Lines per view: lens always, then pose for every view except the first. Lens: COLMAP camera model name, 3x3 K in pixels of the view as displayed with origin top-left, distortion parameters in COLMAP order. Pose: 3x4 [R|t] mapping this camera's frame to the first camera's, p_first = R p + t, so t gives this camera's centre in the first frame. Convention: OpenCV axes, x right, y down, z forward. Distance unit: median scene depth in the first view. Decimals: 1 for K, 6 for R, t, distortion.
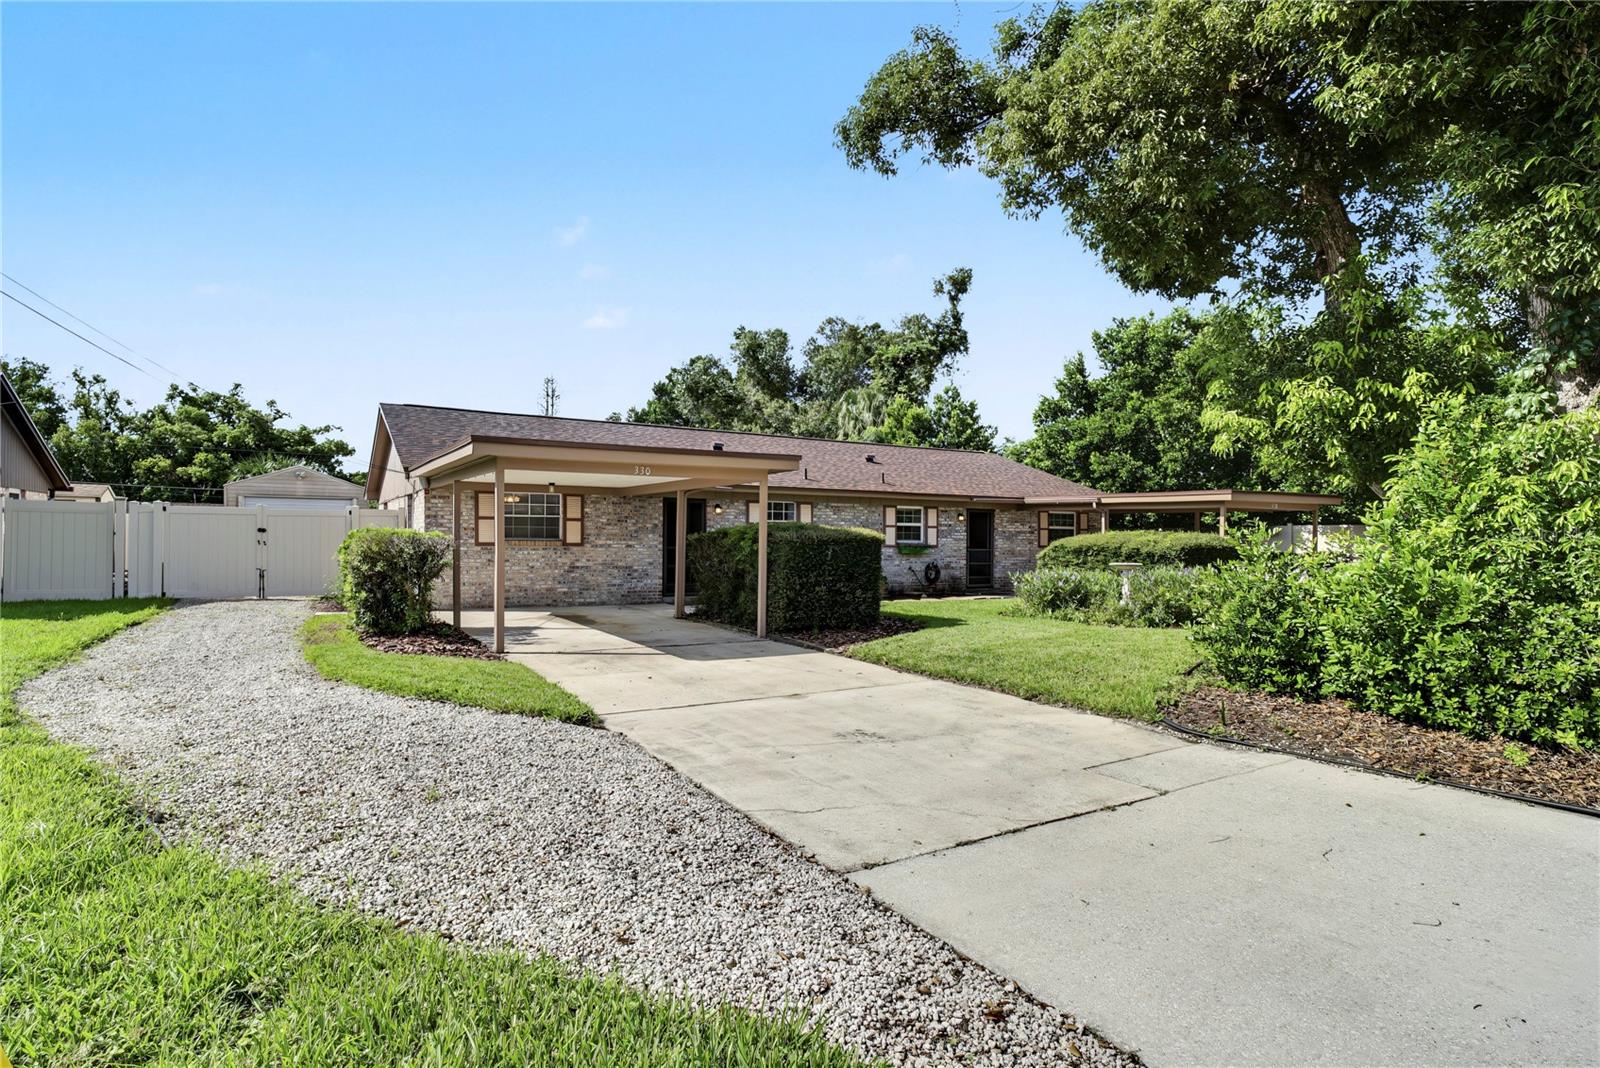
lens RADIAL K [[845.9, 0, 800.4], [0, 845.9, 534.6], [0, 0, 1]] dist [0.003177, 0.000271]
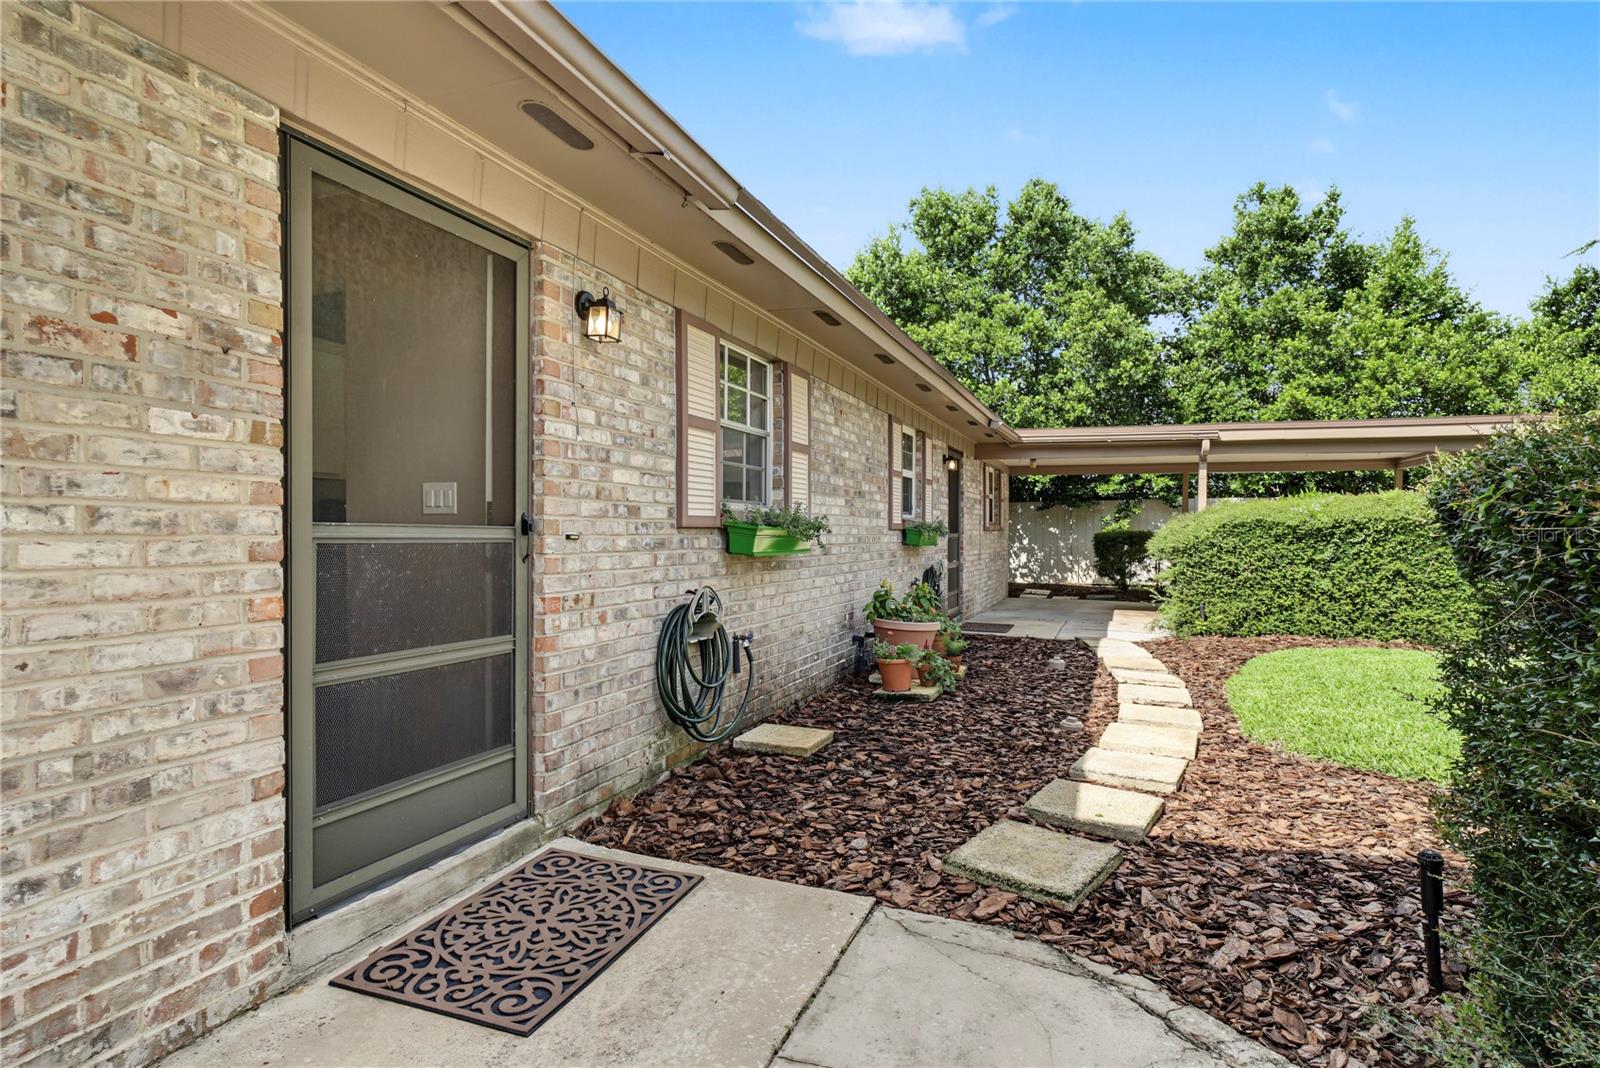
lens RADIAL K [[845.9, 0, 799.4], [0, 845.9, 533.2], [0, 0, 1]] dist [0.003177, 0.000271]
pose [[0.793050, -0.007764, 0.609107, -0.178046], [0.003505, 0.999960, 0.008183, 0.014759], [-0.609147, -0.004354, 0.793046, 0.860467]]
